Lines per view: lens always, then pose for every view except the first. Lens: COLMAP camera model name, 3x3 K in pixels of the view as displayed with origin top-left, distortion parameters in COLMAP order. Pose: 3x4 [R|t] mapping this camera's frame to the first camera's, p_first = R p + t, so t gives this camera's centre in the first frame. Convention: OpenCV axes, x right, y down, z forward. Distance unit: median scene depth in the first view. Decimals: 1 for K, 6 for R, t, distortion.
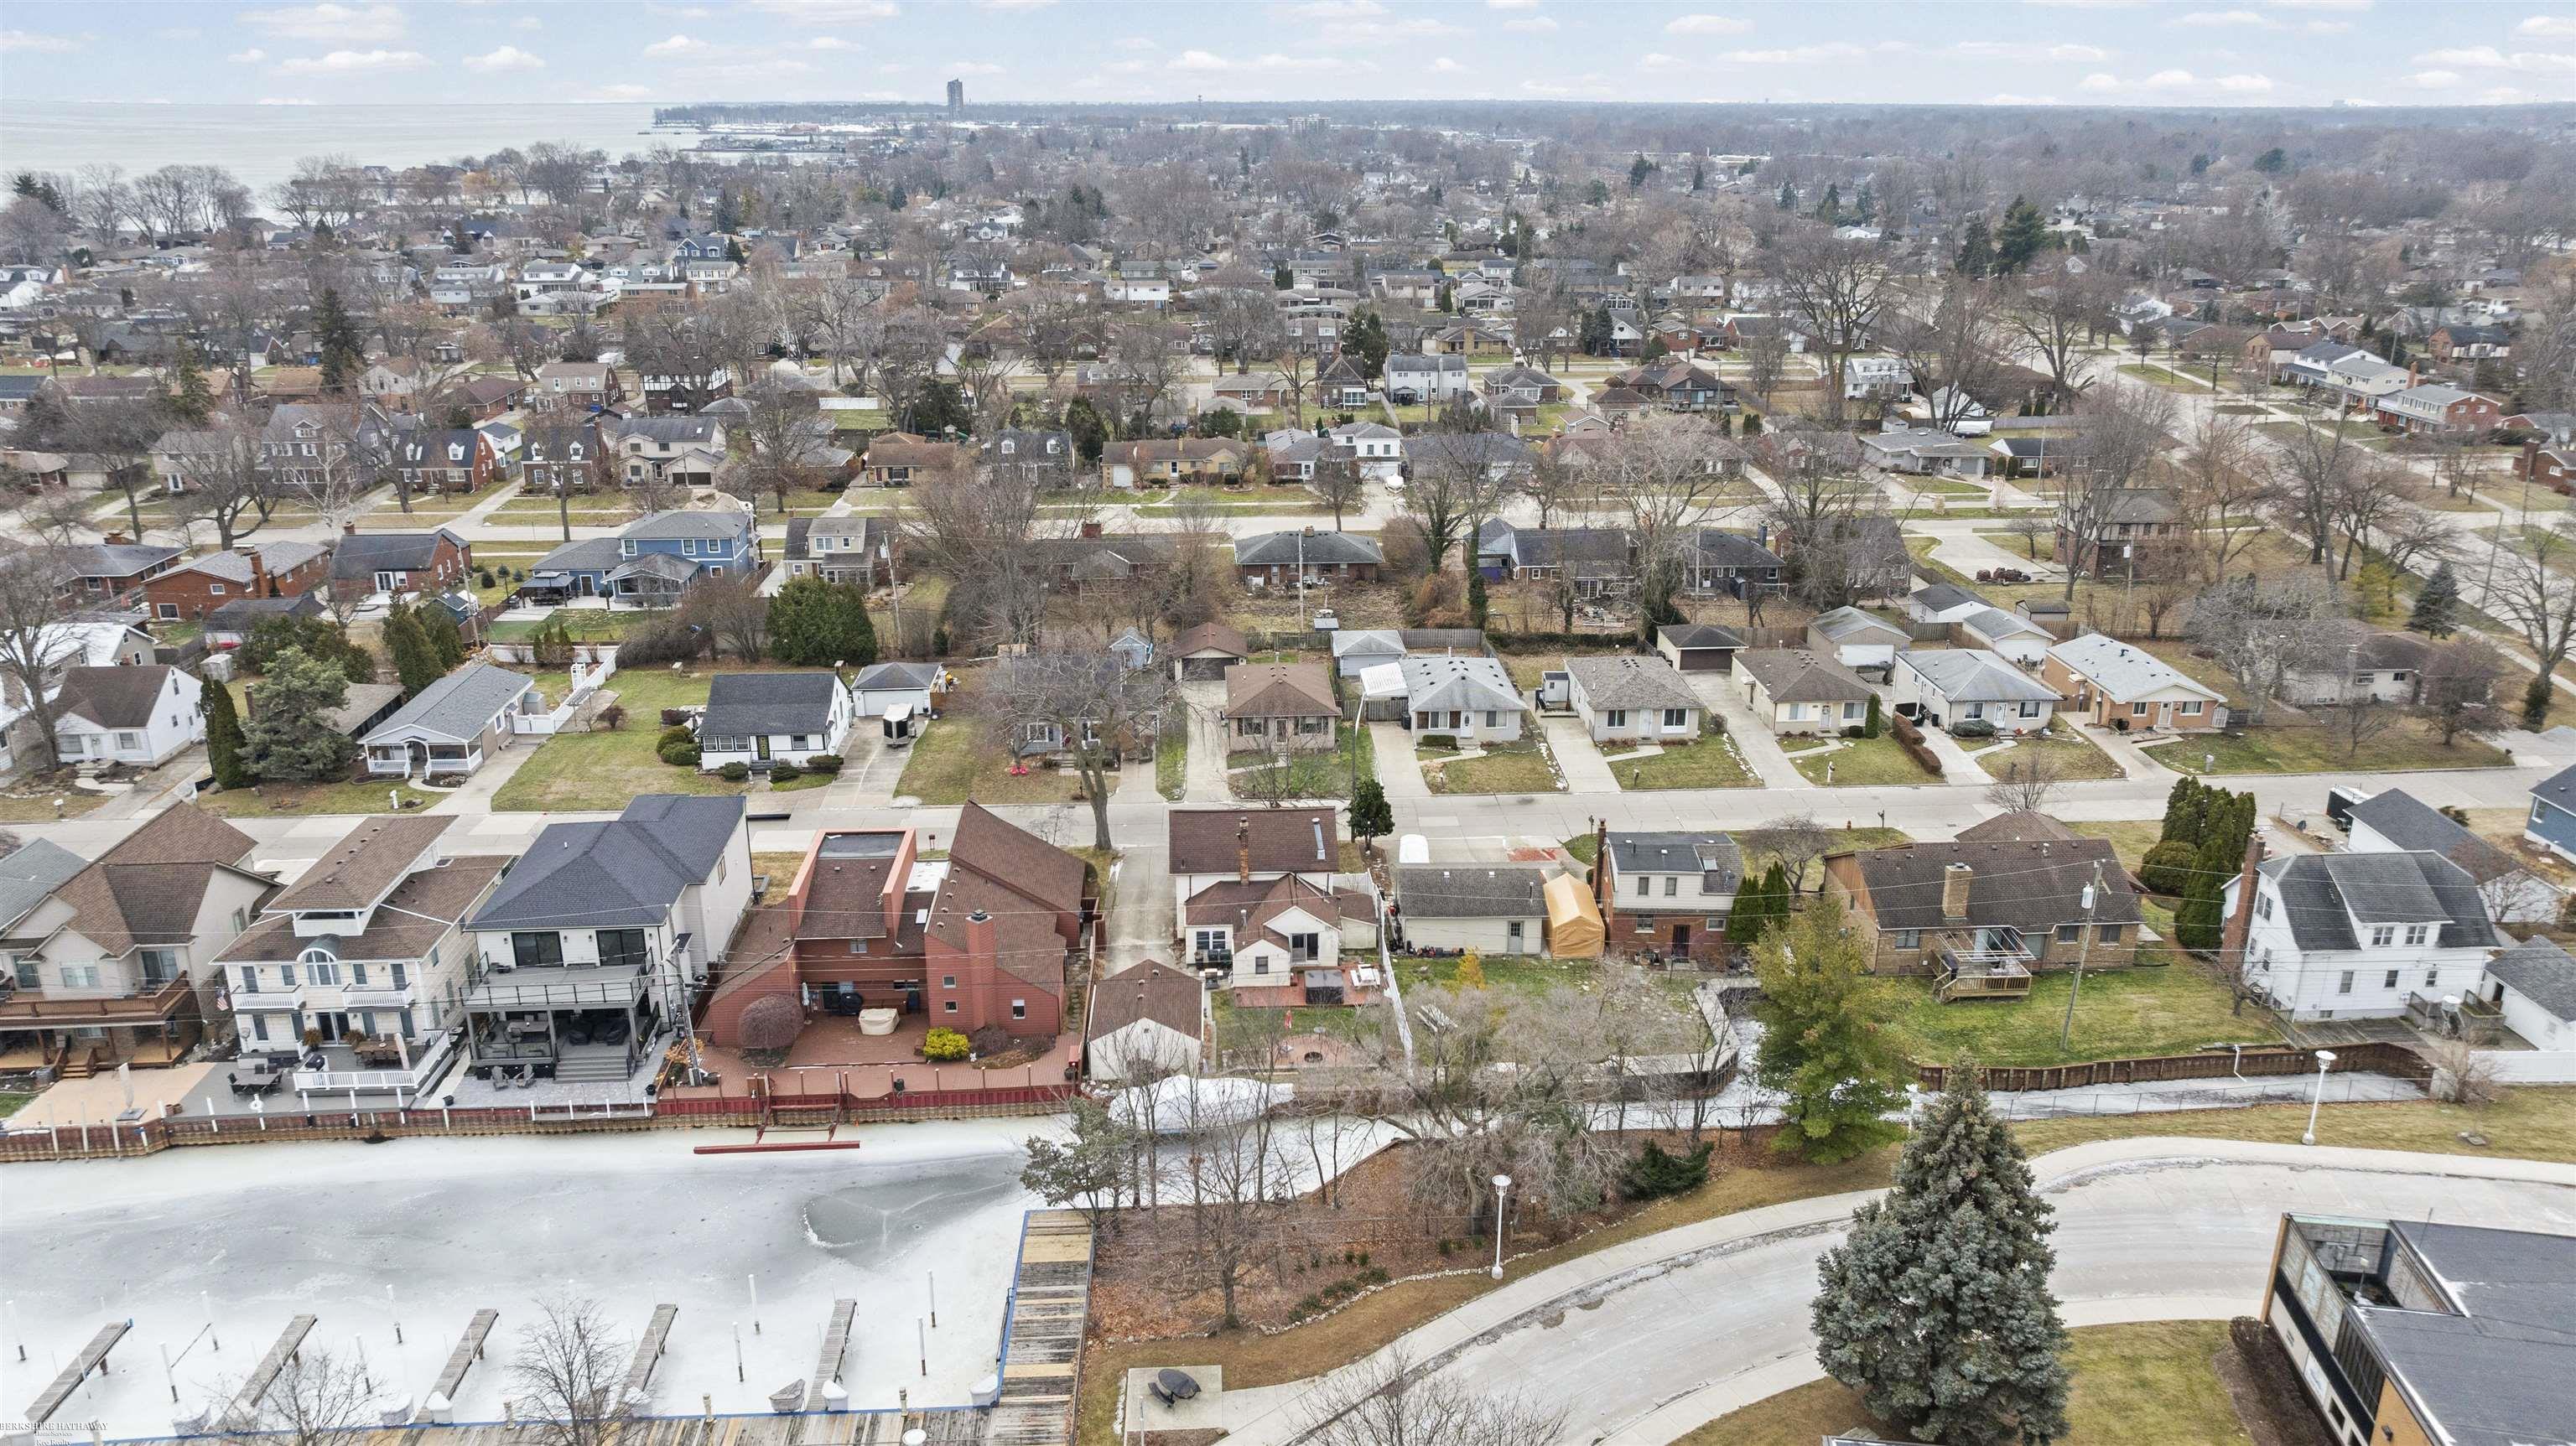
lens RADIAL K [[1807.0, 0, 1288.0], [0, 1807.0, 723.0], [0, 0, 1]] dist [-0.015564, -0.001062]
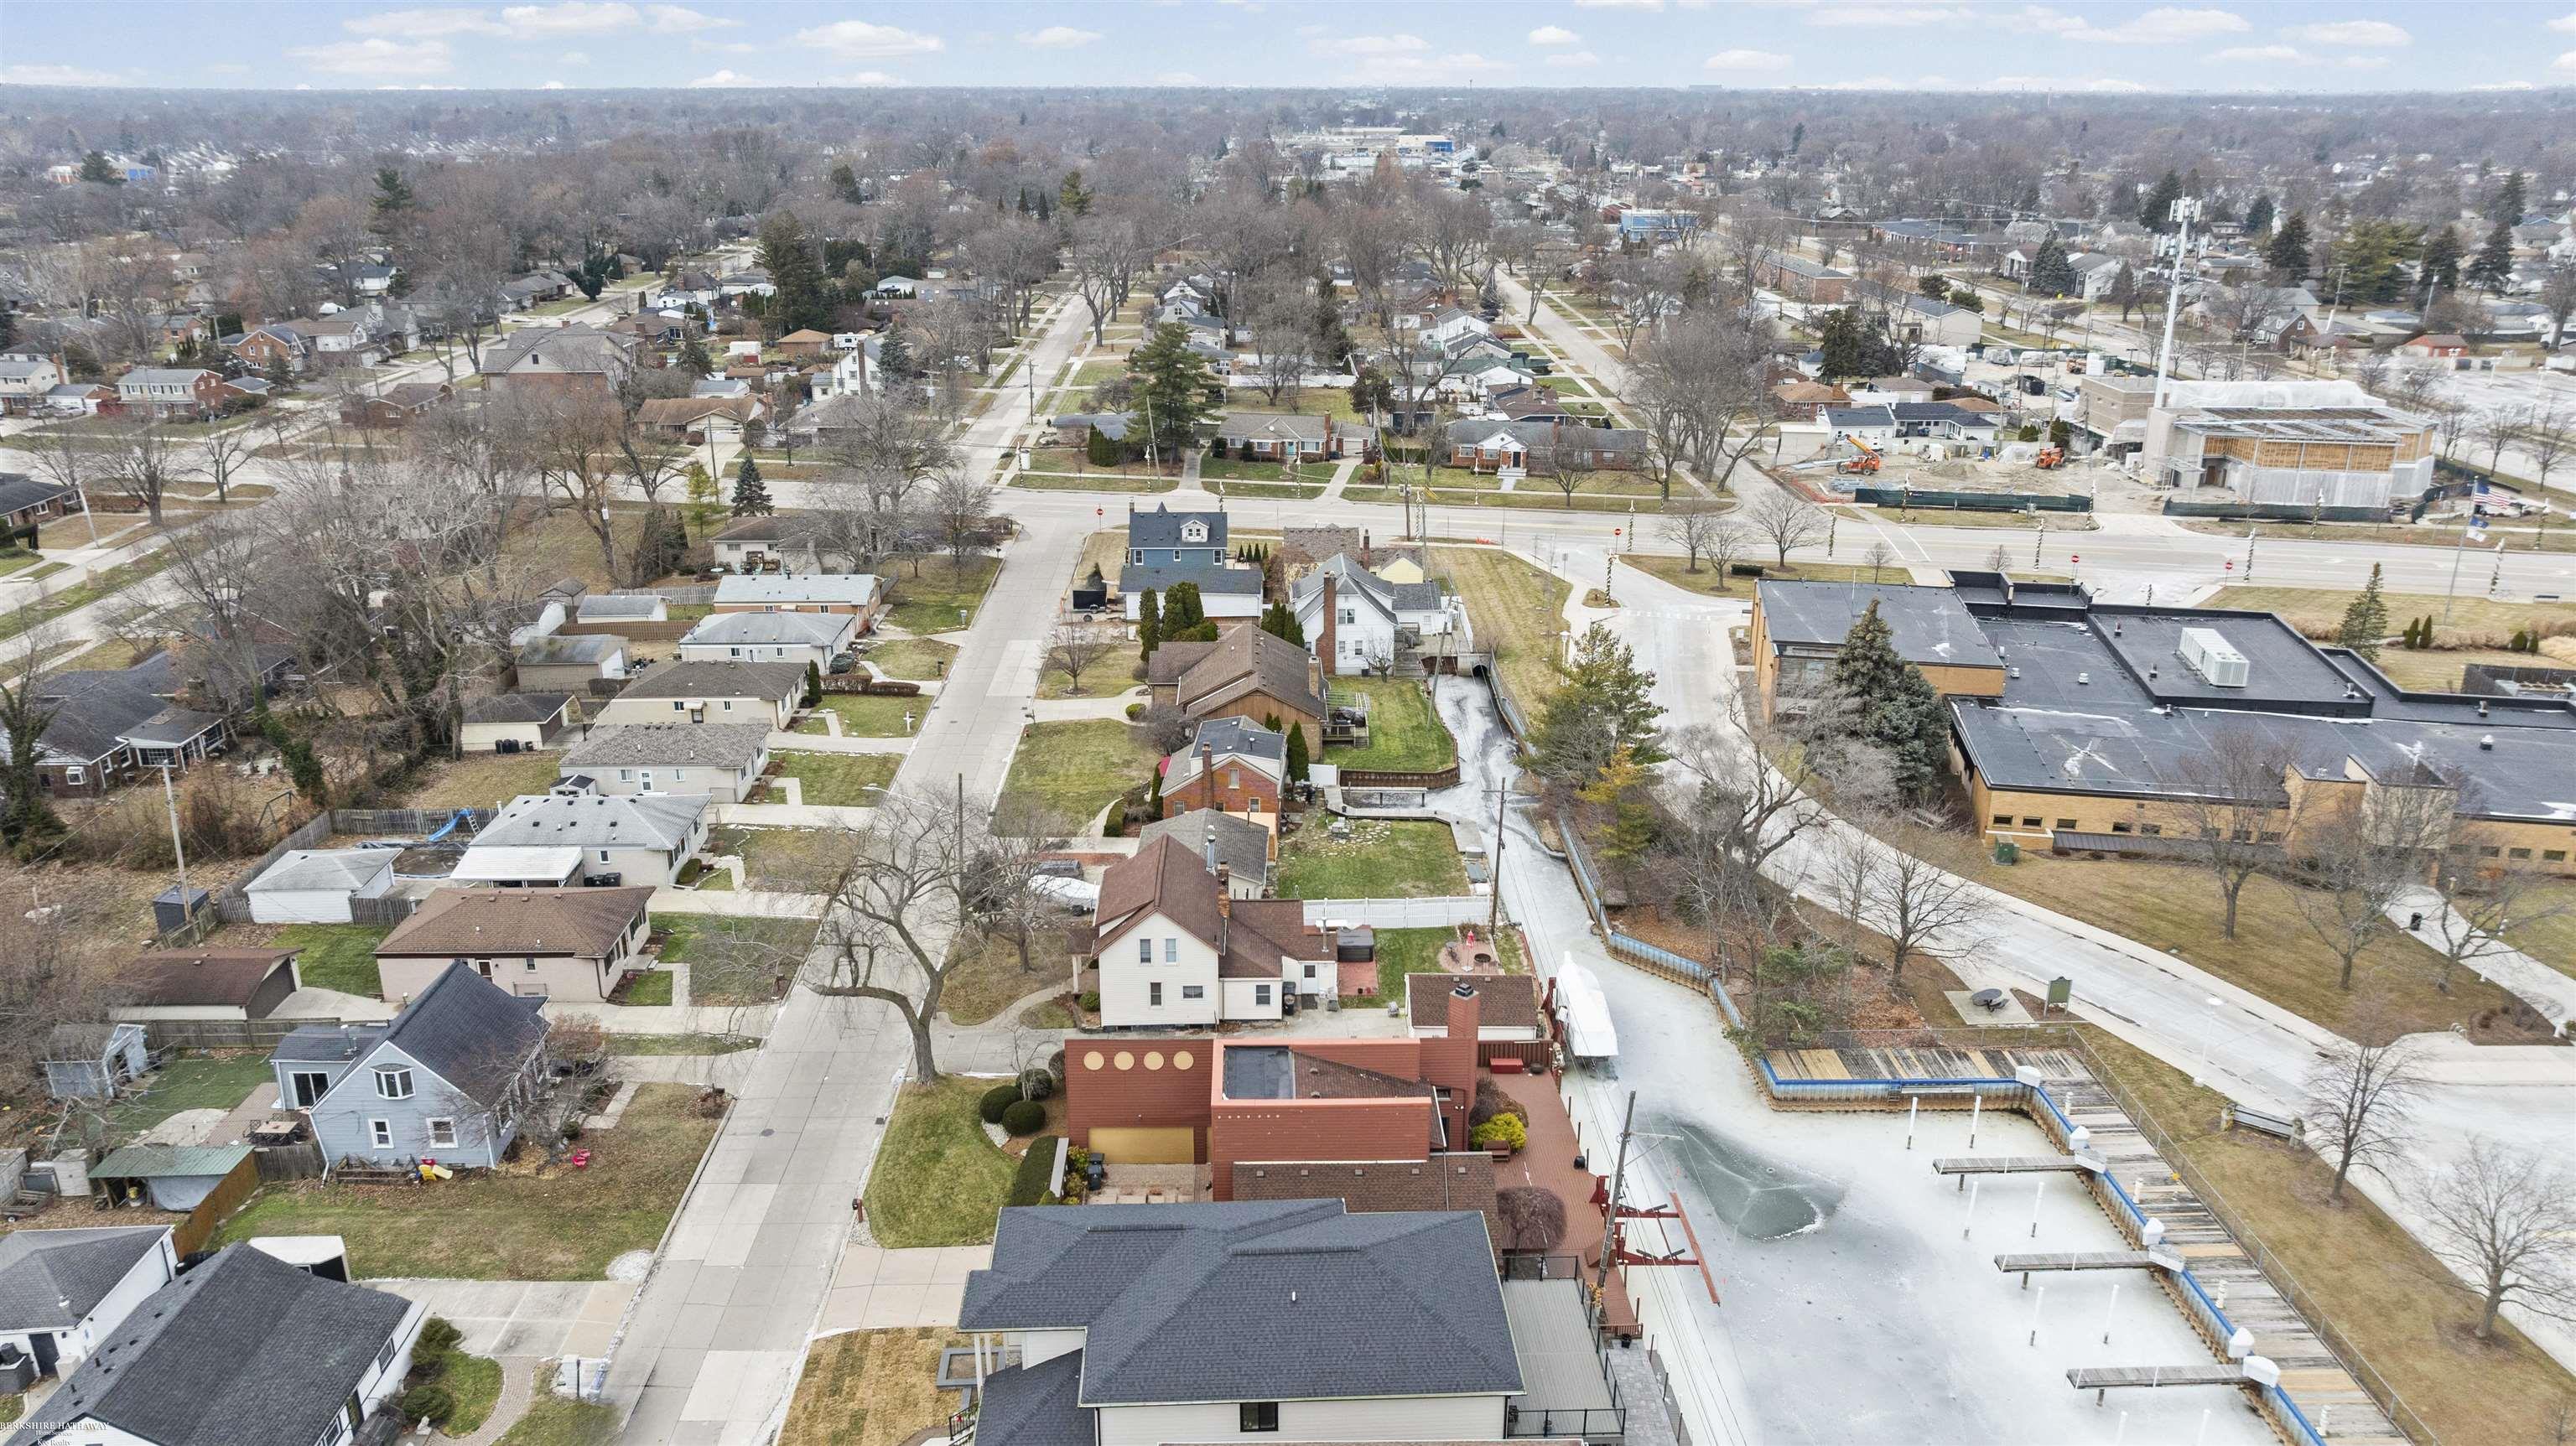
lens RADIAL K [[1831.7, 0, 1256.5], [0, 1831.7, 699.0], [0, 0, 1]] dist [-0.004387, 0.000394]
pose [[0.047076, -0.321199, 0.945841, -0.690842], [0.328106, 0.899324, 0.289072, -0.224739], [-0.943467, 0.296728, 0.147724, 0.635644]]
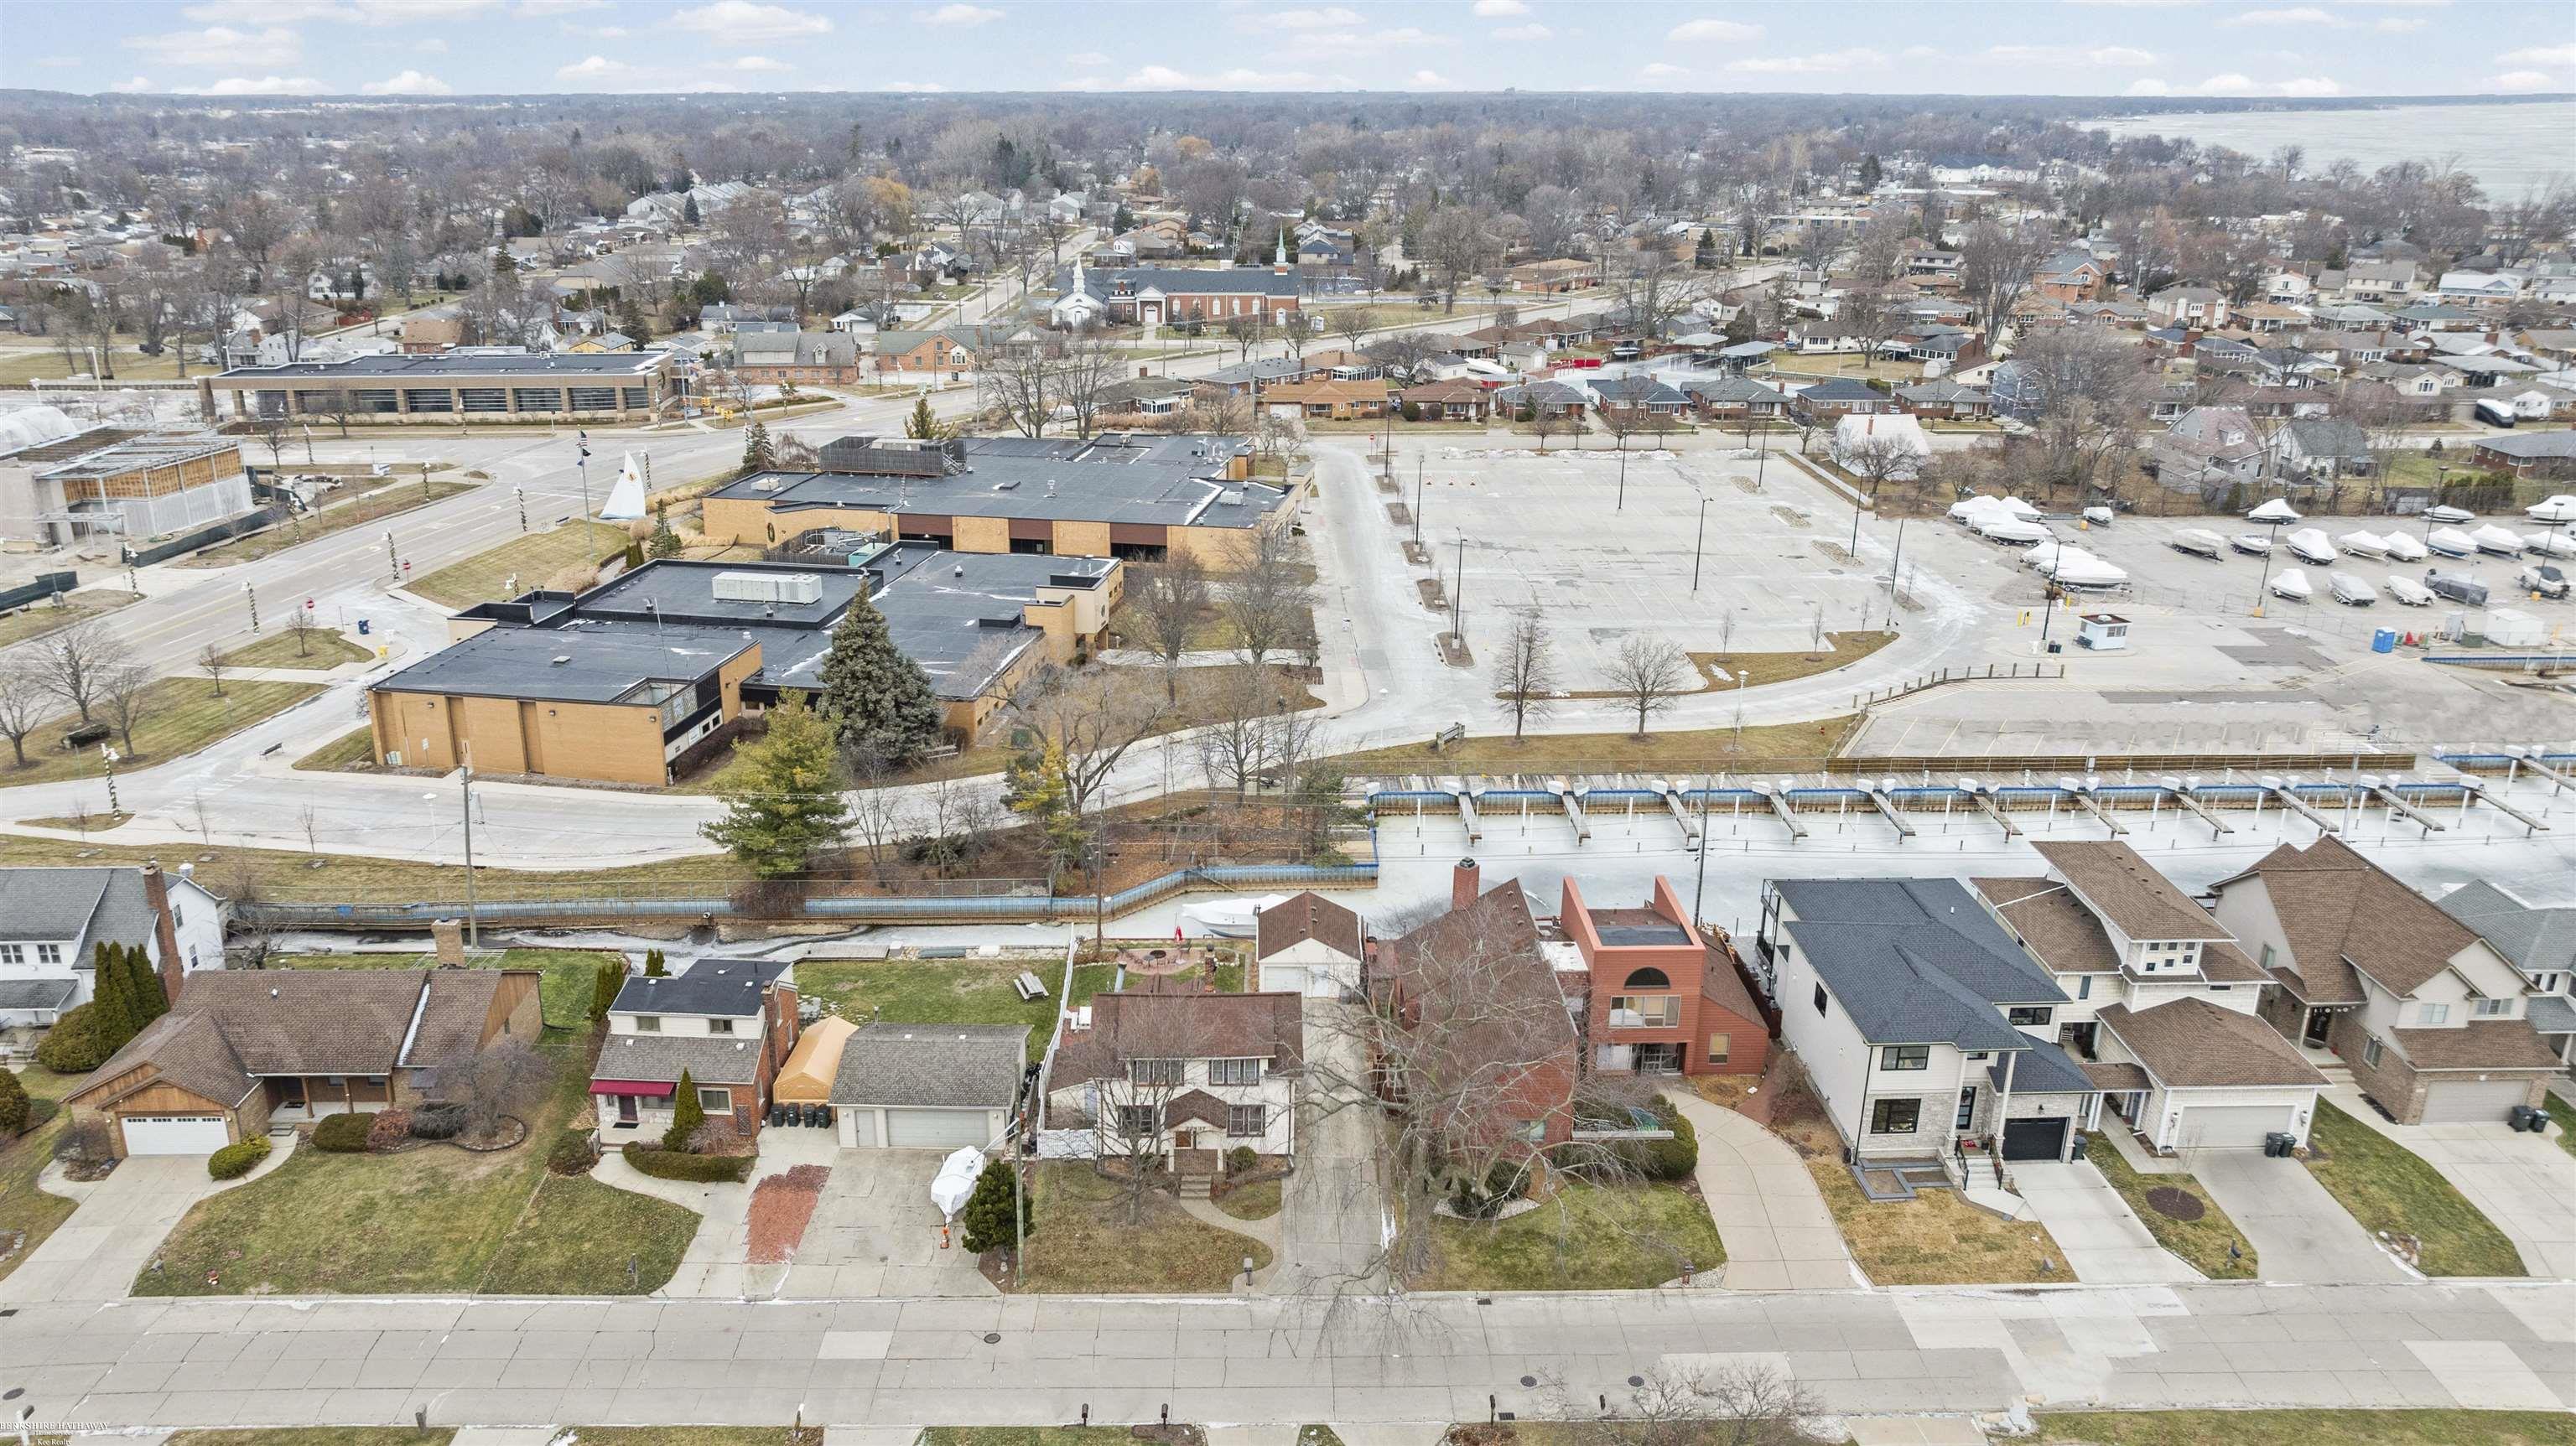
lens RADIAL K [[1893.2, 0, 1286.4], [0, 1893.2, 752.9], [0, 0, 1]] dist [-0.019066, 0.005788]
pose [[-0.999549, -0.012798, 0.027171, -0.066347], [0.007004, 0.780384, 0.625261, -0.444487], [-0.029206, 0.625169, -0.779943, 1.267536]]
